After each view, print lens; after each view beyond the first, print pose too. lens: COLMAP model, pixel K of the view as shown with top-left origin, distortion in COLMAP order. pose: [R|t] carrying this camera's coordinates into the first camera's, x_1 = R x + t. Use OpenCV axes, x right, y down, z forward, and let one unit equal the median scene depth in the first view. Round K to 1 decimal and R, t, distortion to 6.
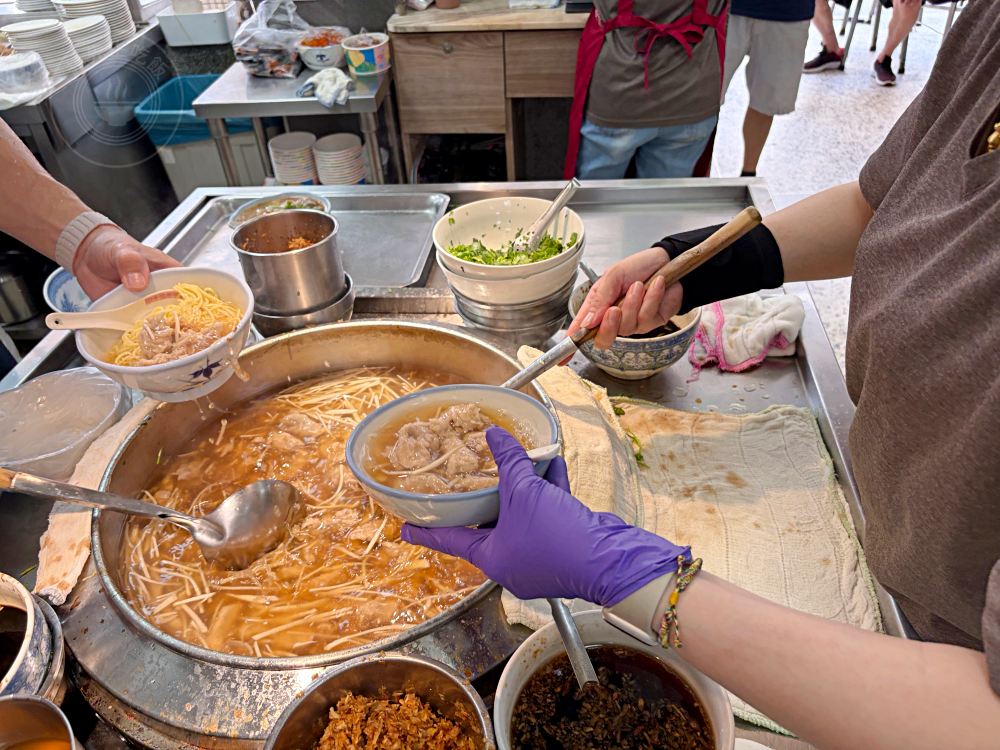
lens RADIAL K [[687.6, 0, 500.0], [0, 687.6, 375.0], [0, 0, 1]] dist [0.048661, -0.074931]
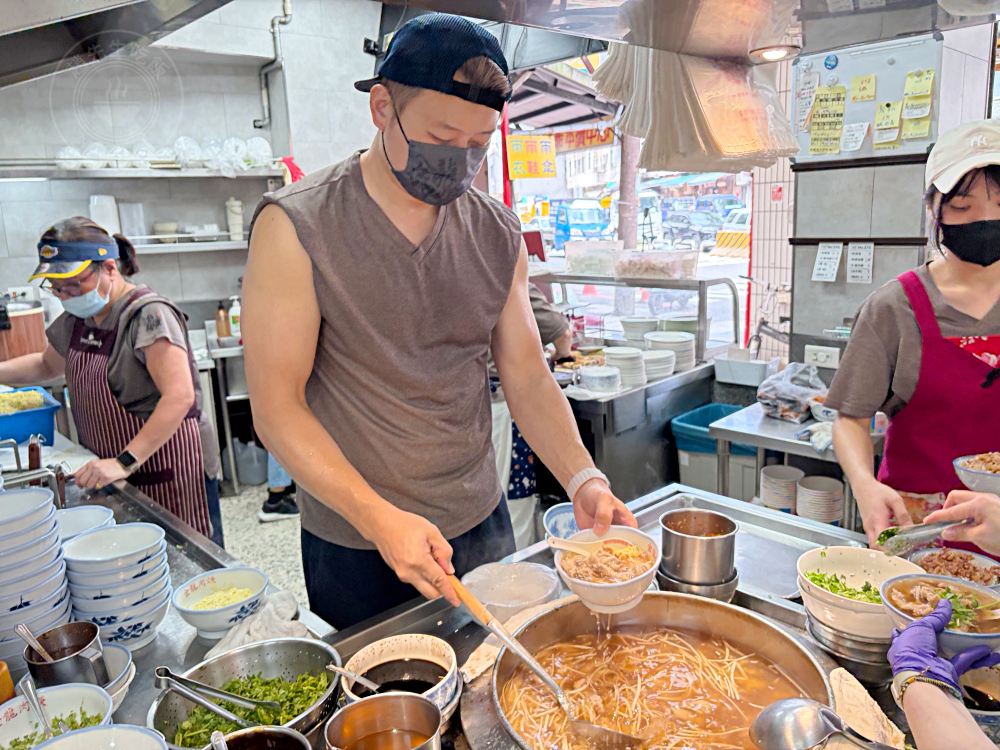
lens RADIAL K [[687.6, 0, 500.0], [0, 687.6, 375.0], [0, 0, 1]] dist [0.048661, -0.074931]
pose [[0.727916, 0.155411, -0.667822, 0.107248], [-0.431434, 0.860814, -0.269934, 0.032071], [0.532920, 0.484610, 0.693649, -0.118061]]
